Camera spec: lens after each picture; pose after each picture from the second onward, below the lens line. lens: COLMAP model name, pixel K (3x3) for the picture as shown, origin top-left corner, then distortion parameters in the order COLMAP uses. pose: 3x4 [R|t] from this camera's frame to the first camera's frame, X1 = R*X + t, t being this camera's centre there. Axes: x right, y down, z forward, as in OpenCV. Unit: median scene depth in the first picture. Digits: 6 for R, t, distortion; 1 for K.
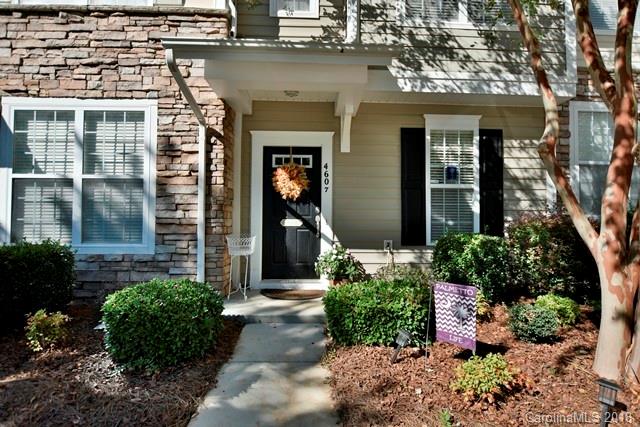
lens RADIAL K [[348.4, 0, 320.0], [0, 348.4, 213.5], [0, 0, 1]] dist [-0.022178, 0.003326]
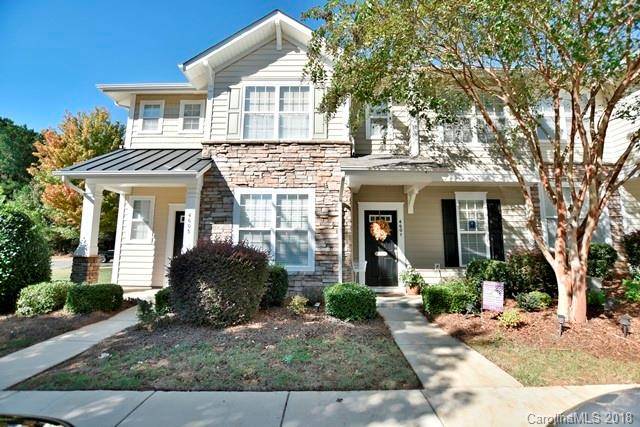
lens RADIAL K [[288.8, 0, 320.0], [0, 288.8, 213.5], [0, 0, 1]] dist [-0.016439, 0.000015]
pose [[0.998671, -0.006320, -0.051152, -0.342033], [0.000667, 0.993955, -0.109787, -0.016891], [0.051537, 0.109607, 0.992638, -0.520096]]
